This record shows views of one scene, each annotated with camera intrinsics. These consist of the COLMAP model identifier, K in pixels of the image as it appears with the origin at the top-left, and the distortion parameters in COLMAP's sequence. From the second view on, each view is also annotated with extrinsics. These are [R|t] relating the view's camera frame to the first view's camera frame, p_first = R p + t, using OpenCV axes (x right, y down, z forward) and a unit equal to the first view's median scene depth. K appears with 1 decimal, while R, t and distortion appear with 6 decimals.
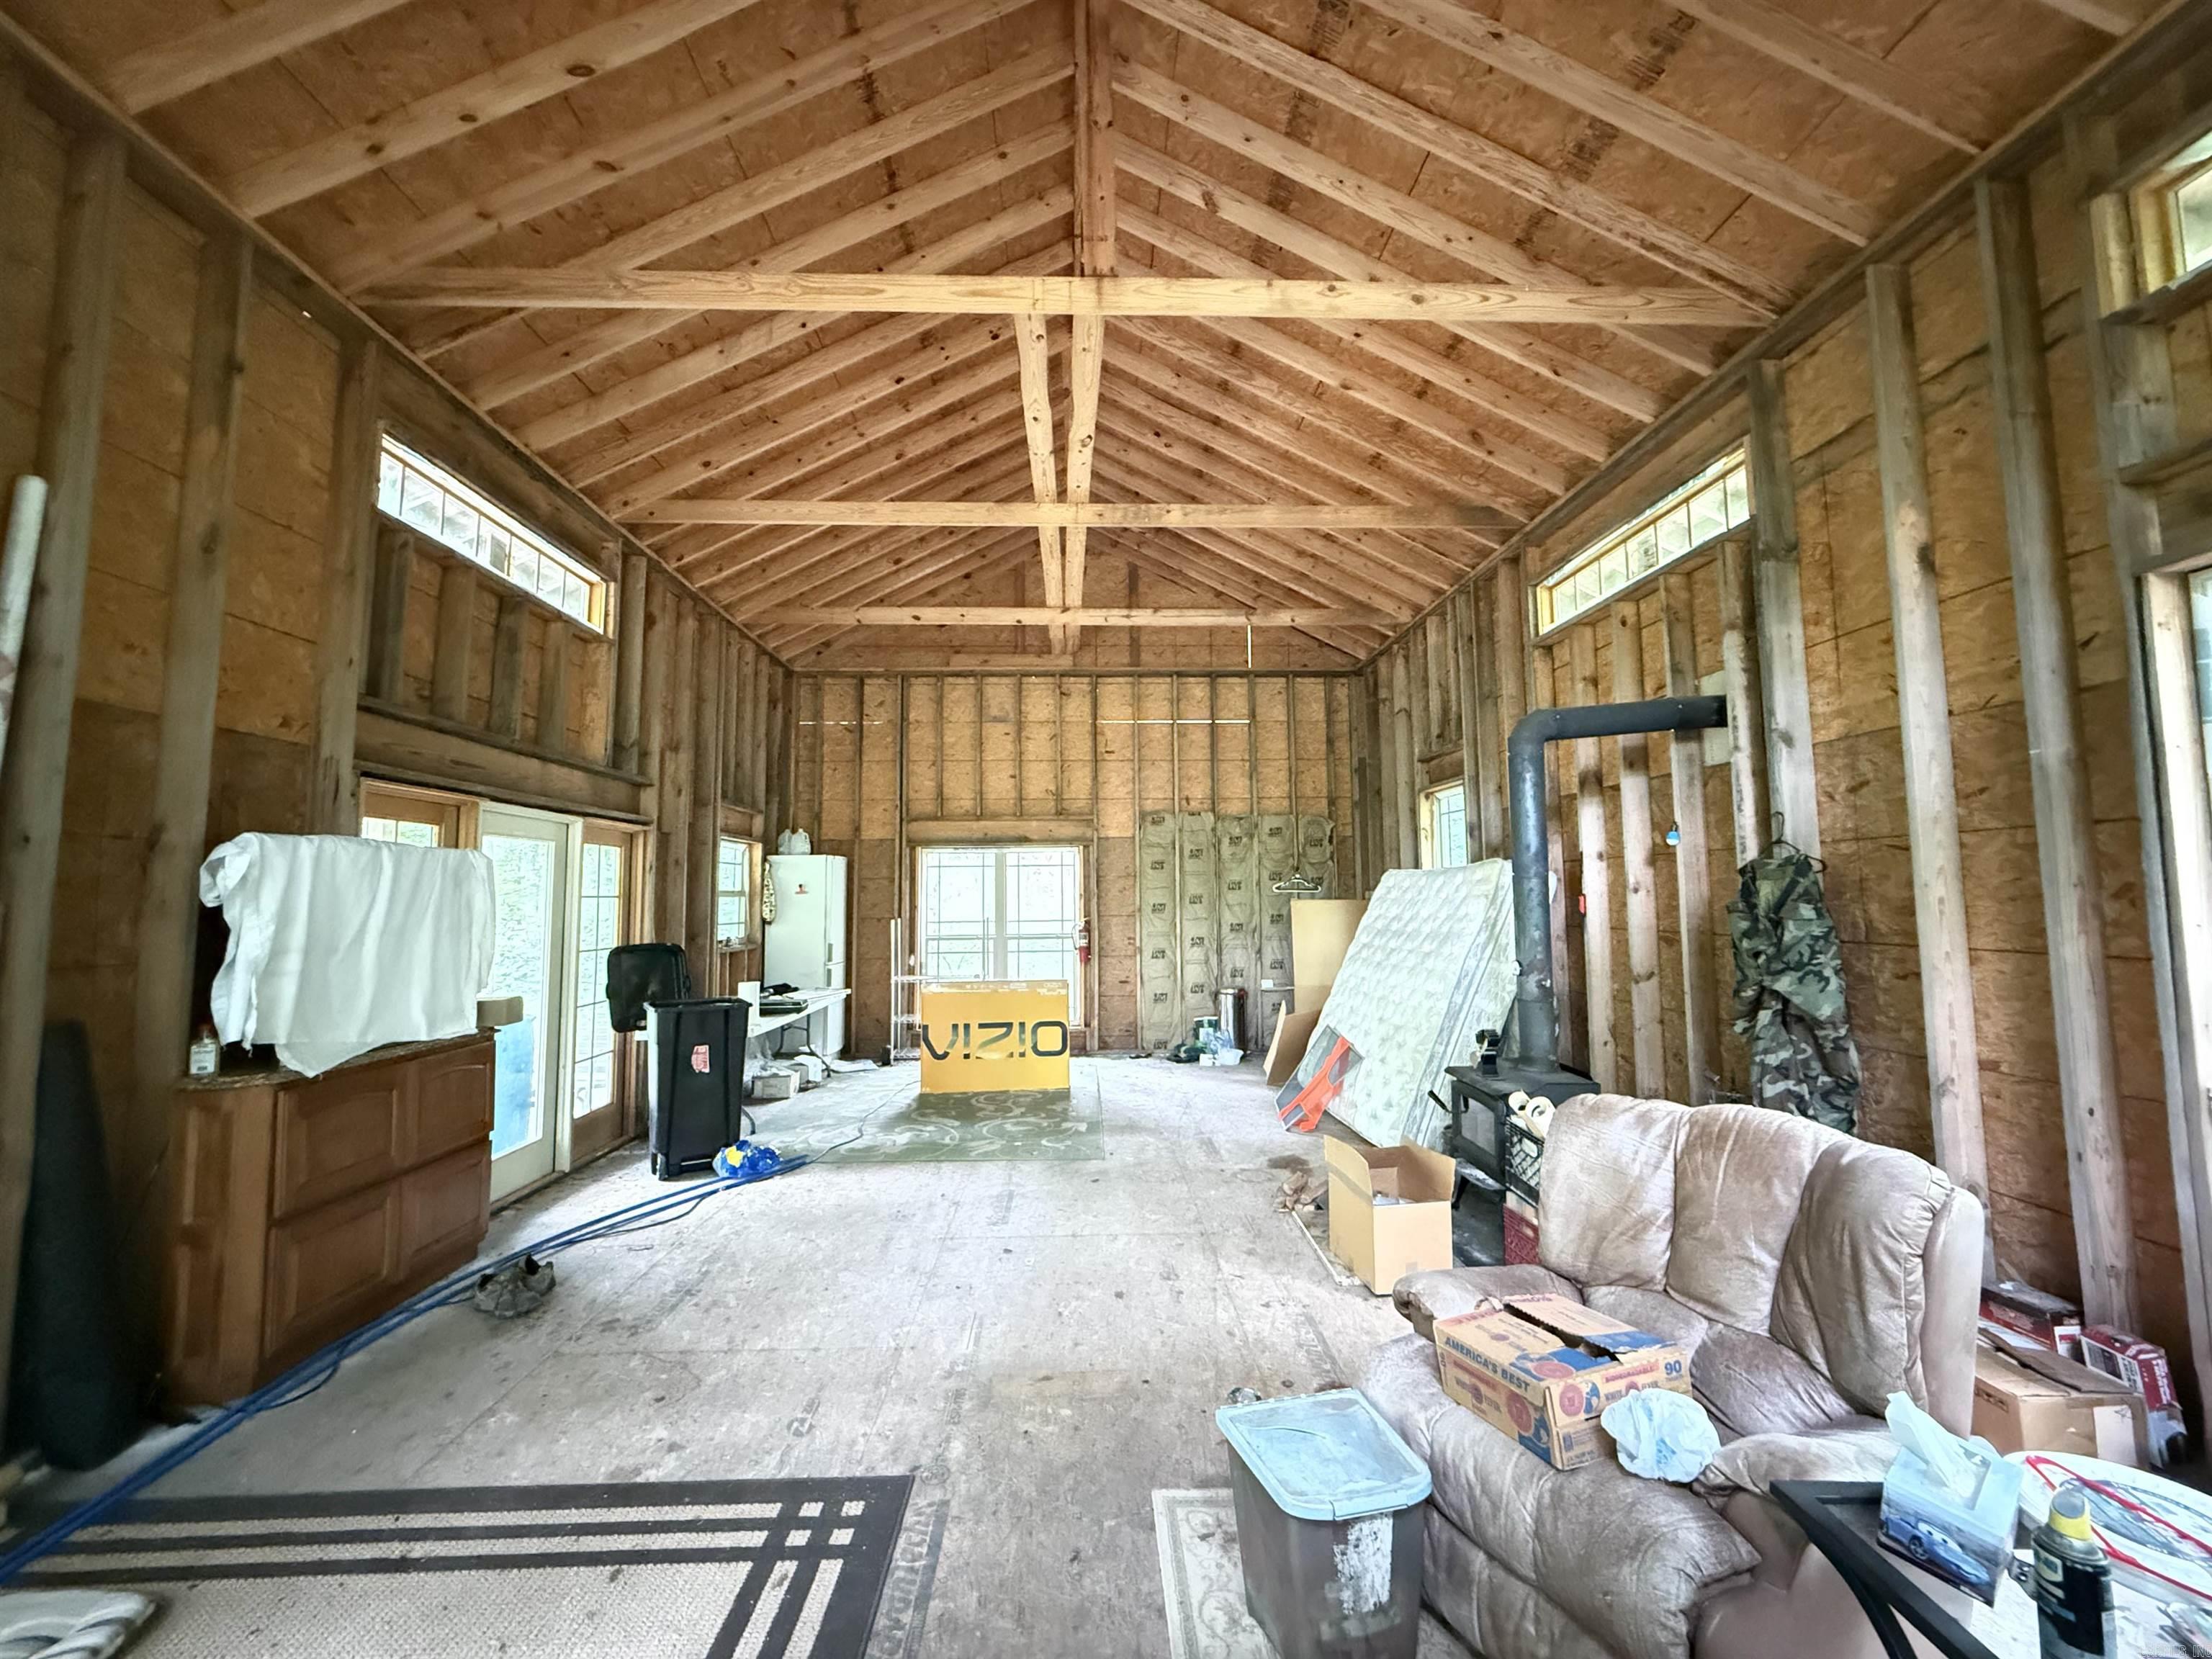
lens RADIAL K [[877.8, 0, 1106.2], [0, 877.8, 825.3], [0, 0, 1]] dist [-0.000366, 0.000299]
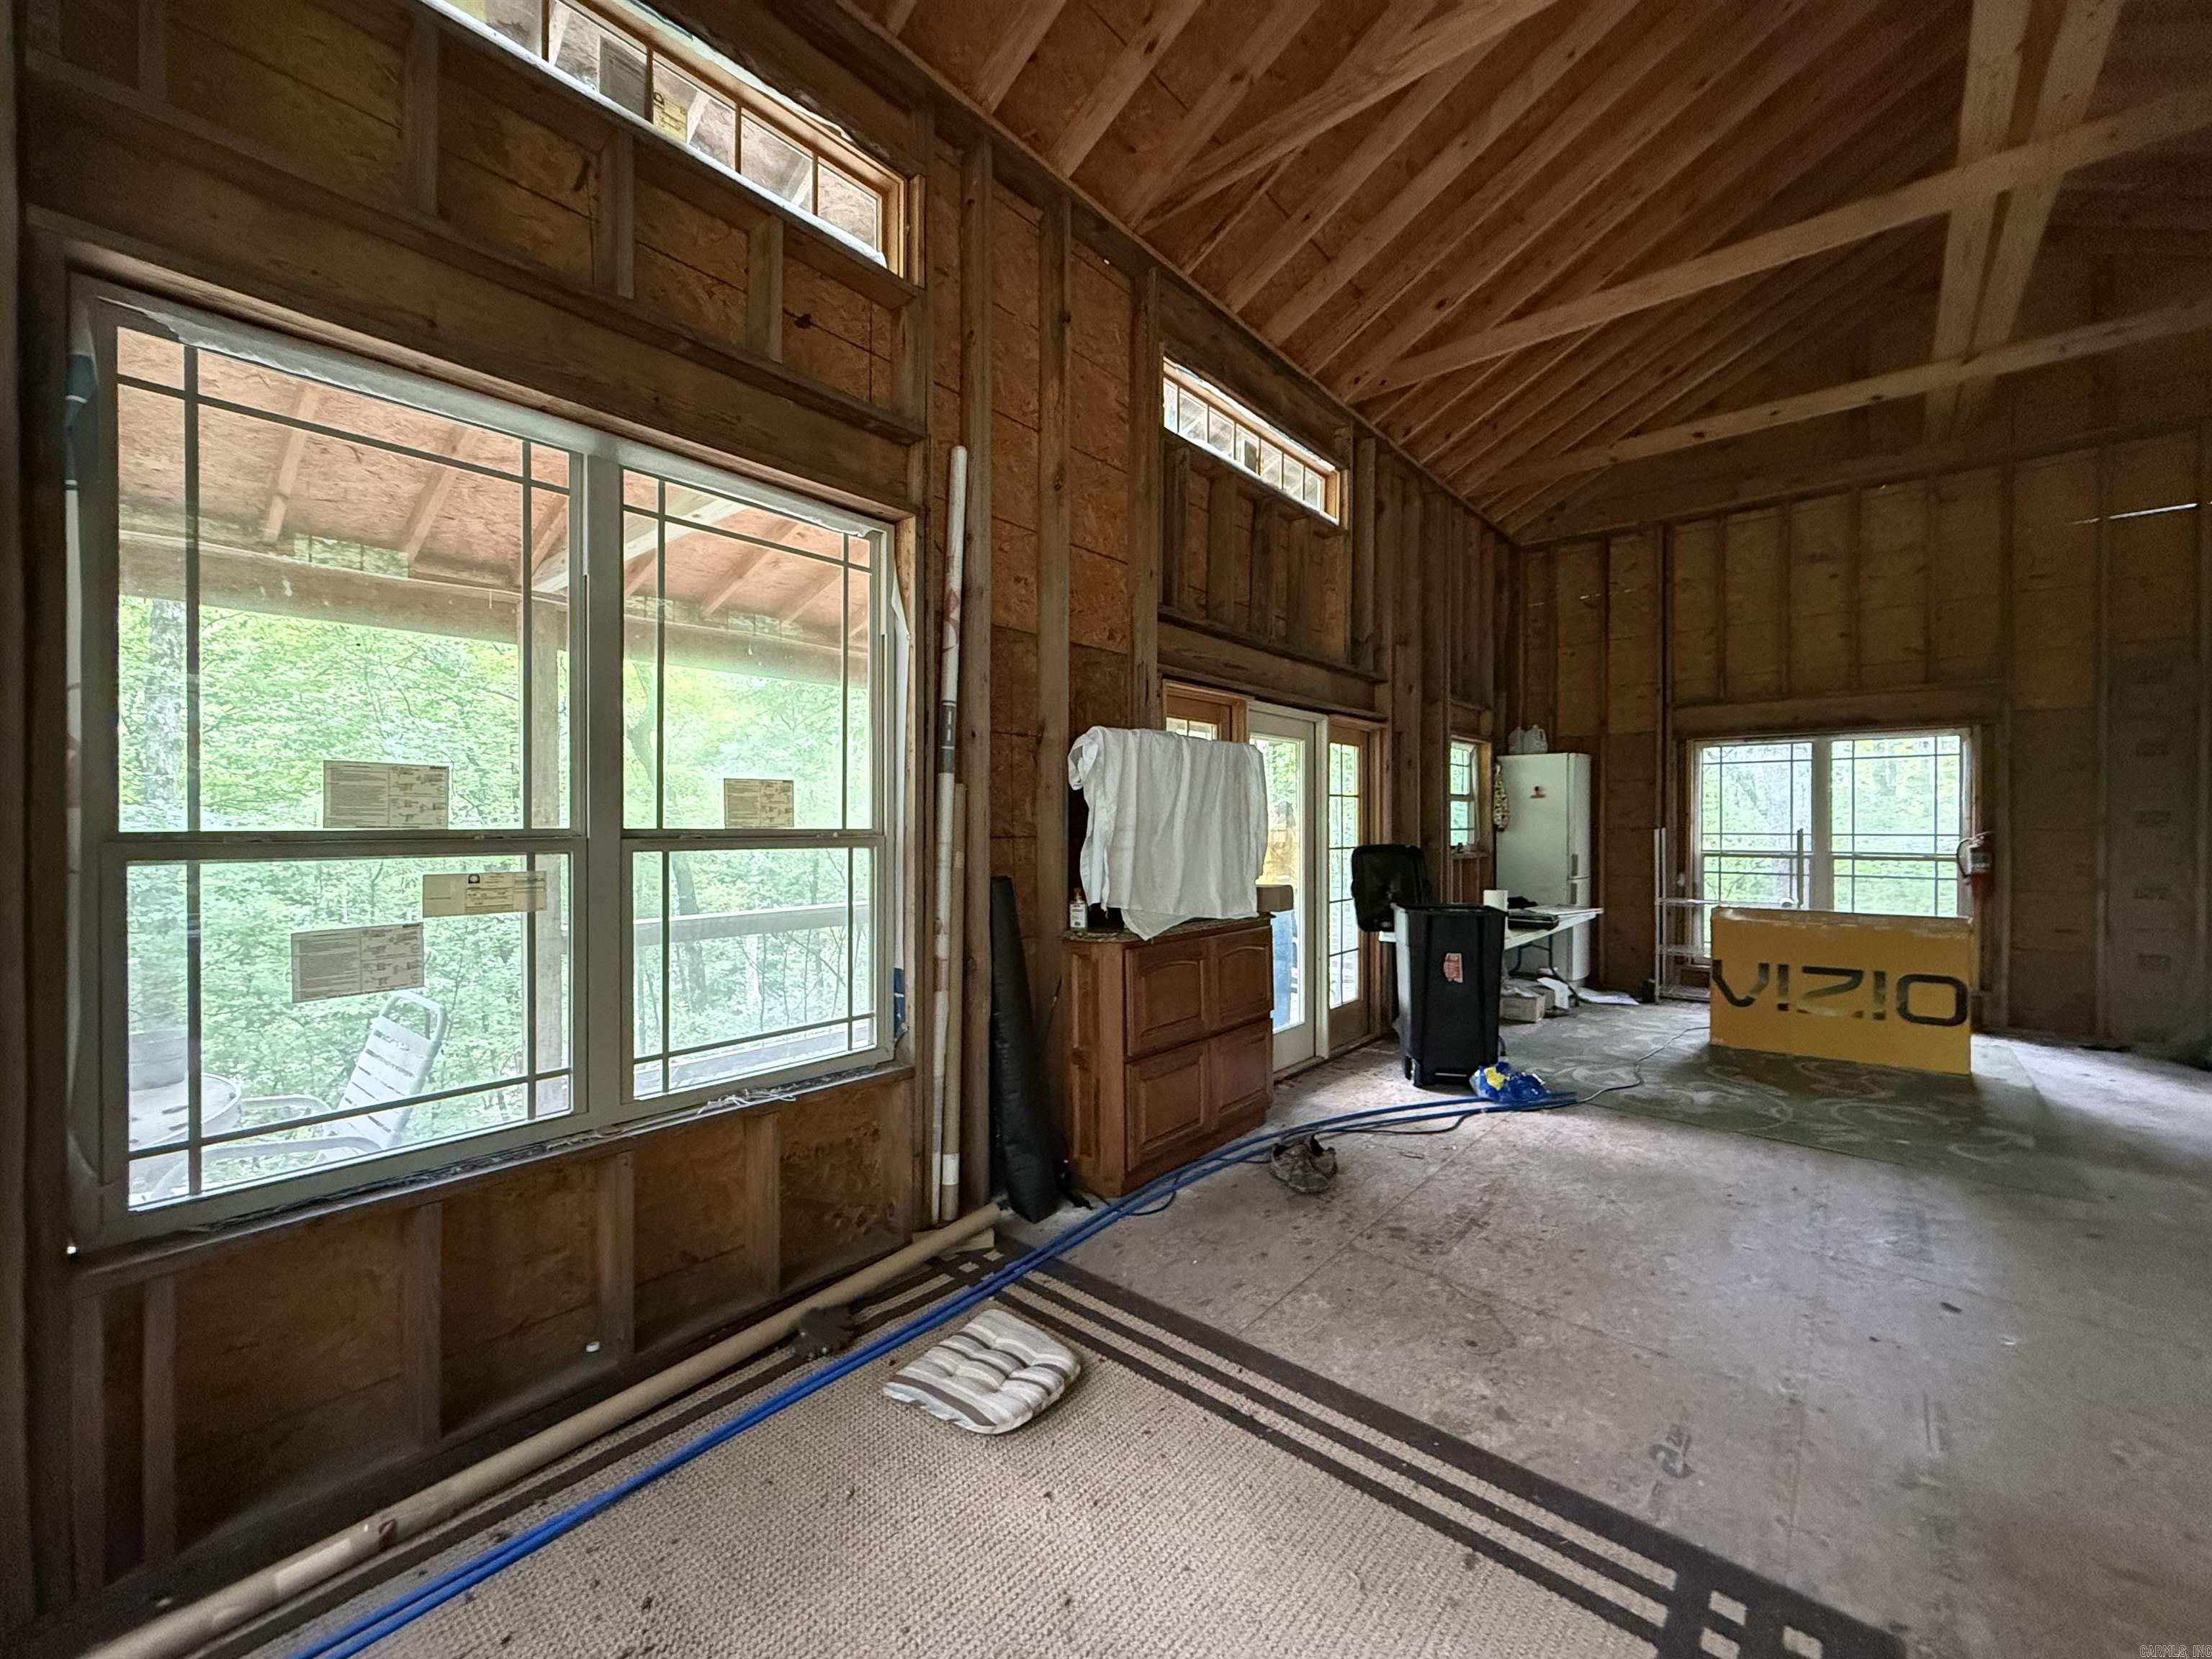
lens RADIAL K [[877.8, 0, 1106.2], [0, 877.8, 825.3], [0, 0, 1]] dist [-0.000366, 0.000299]
pose [[0.735273, 0.011966, -0.677666, -0.100491], [0.049303, 0.996251, 0.071086, 0.031720], [0.675976, -0.085678, 0.731926, 0.084091]]
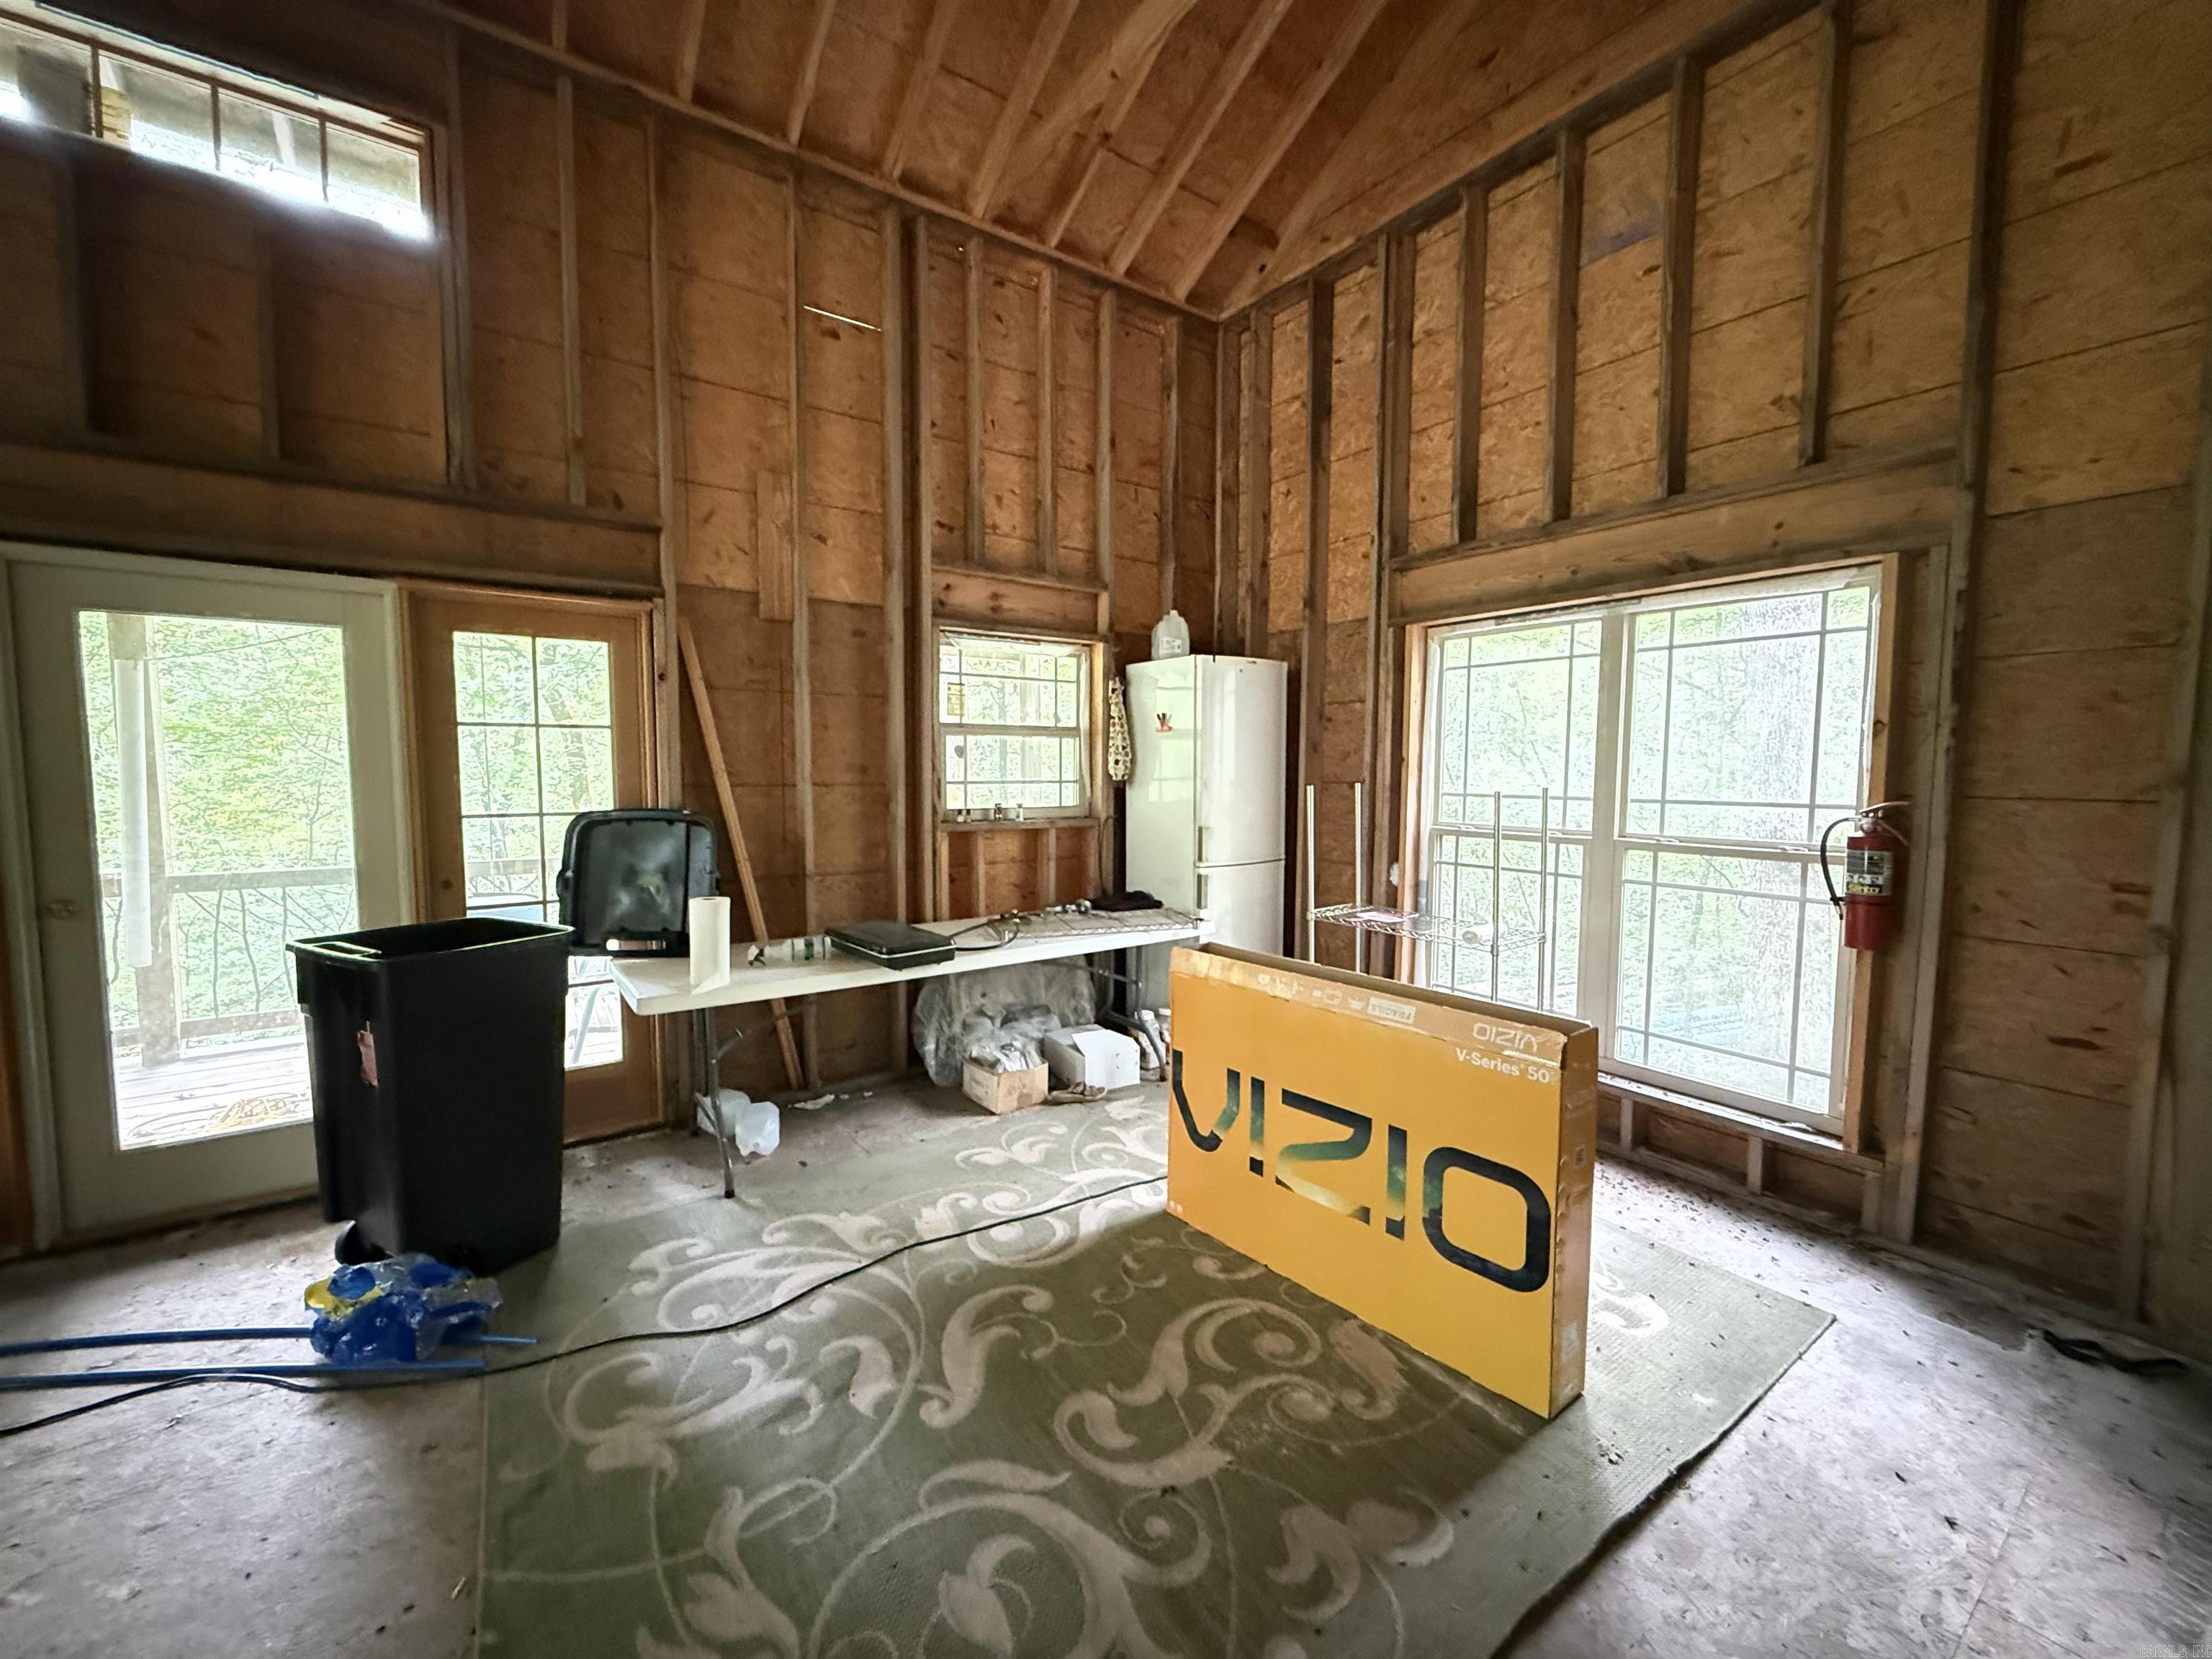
lens RADIAL K [[869.4, 0, 1106.0], [0, 869.4, 829.5], [0, 0, 1]] dist [-0.001026, -0.000177]
pose [[0.549902, 0.073514, -0.831988, 0.122963], [0.060256, 0.990032, 0.127304, 0.100879], [0.833053, -0.120137, 0.539991, 1.010698]]
